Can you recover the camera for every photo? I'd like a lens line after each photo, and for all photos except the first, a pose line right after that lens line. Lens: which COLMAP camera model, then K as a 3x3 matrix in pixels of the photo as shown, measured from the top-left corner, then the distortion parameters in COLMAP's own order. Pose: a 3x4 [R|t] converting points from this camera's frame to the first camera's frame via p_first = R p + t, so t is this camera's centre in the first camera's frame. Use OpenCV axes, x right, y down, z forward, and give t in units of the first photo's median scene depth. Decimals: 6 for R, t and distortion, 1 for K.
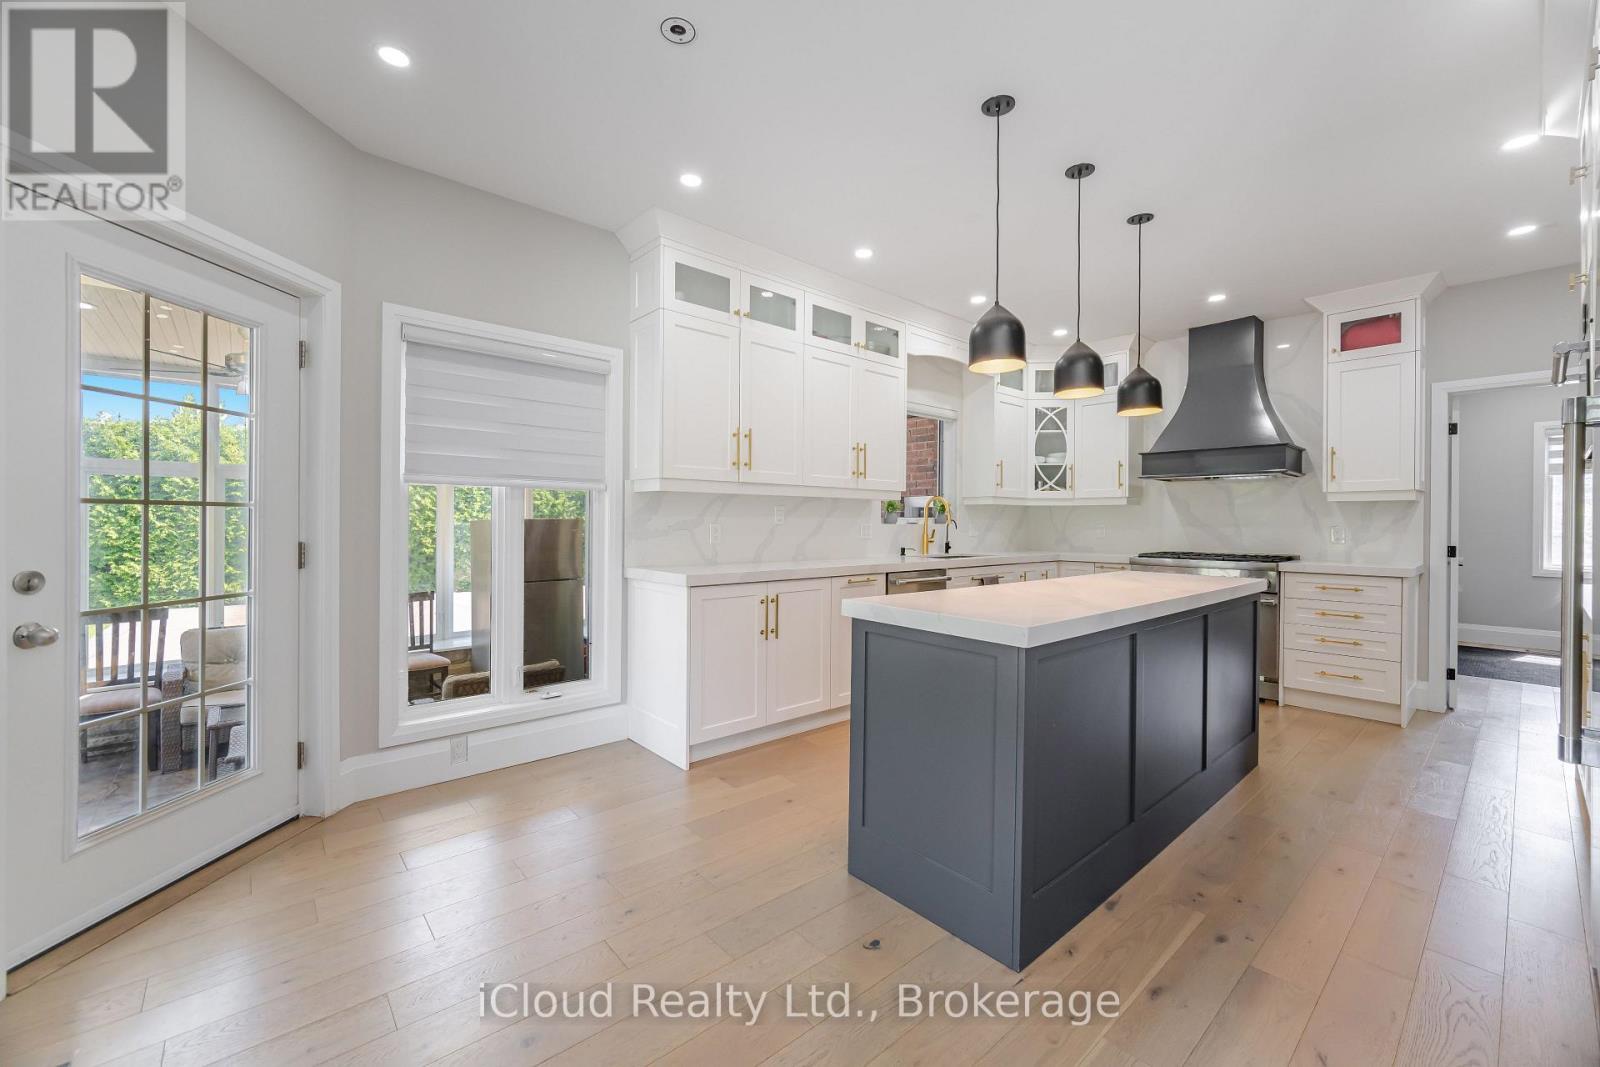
lens RADIAL K [[641.3, 0, 792.3], [0, 641.3, 527.5], [0, 0, 1]] dist [-0.005381, -0.000119]
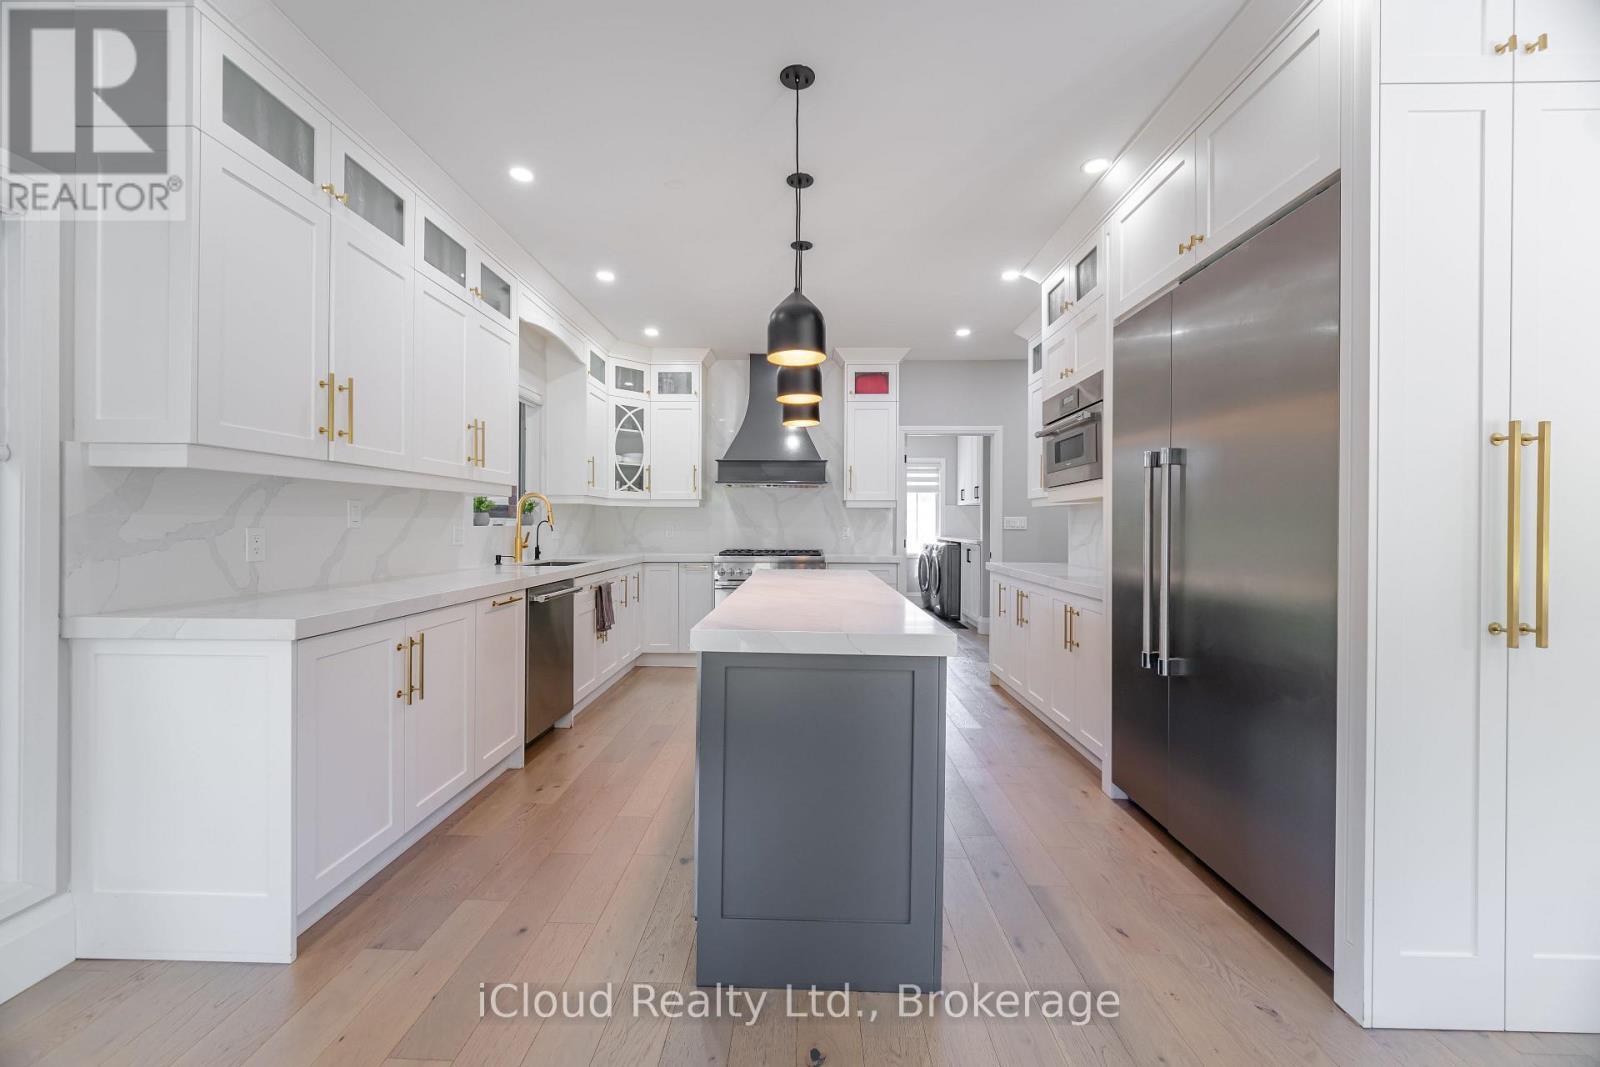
lens RADIAL K [[641.3, 0, 794.7], [0, 641.3, 528.9], [0, 0, 1]] dist [-0.005381, -0.000119]
pose [[0.670179, -0.007127, 0.742165, -0.212854], [0.004466, 0.999975, 0.005570, -0.005467], [-0.742186, -0.000419, 0.670194, 0.216229]]
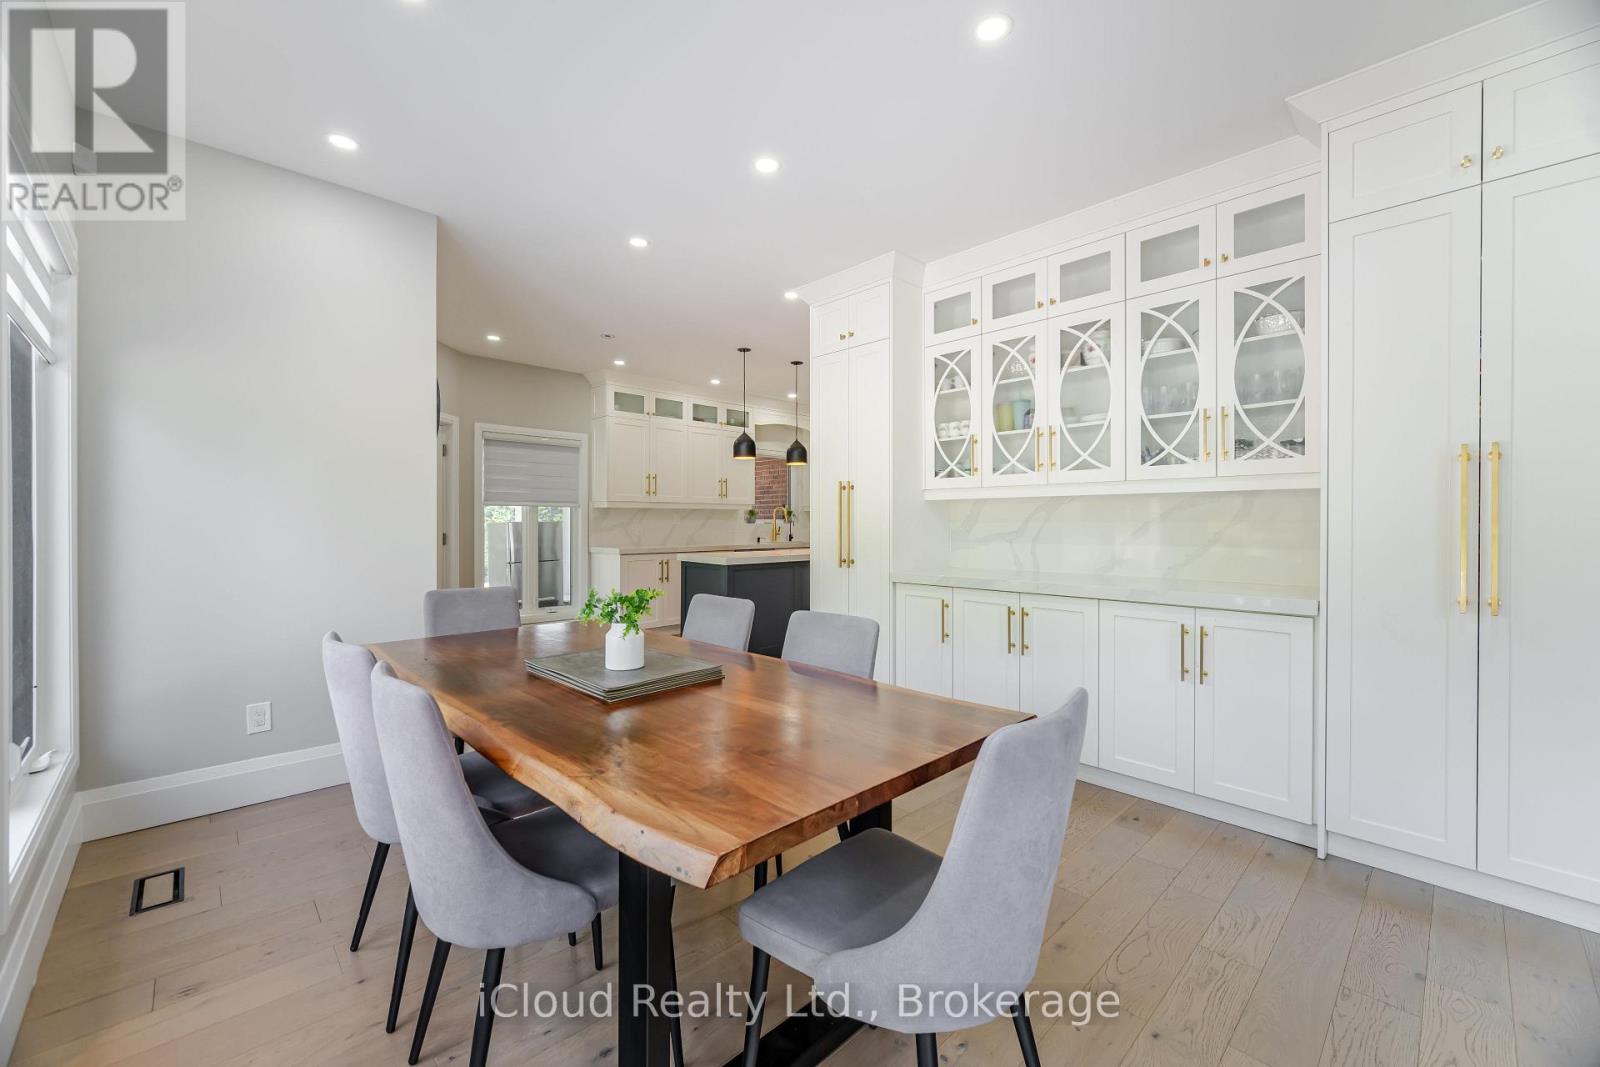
lens RADIAL K [[641.3, 0, 793.8], [0, 641.3, 523.5], [0, 0, 1]] dist [-0.005381, -0.000119]
pose [[0.998698, -0.008989, 0.050213, 0.217417], [0.009410, 0.999922, -0.008170, 0.010999], [-0.050136, 0.008632, 0.998705, -0.811049]]
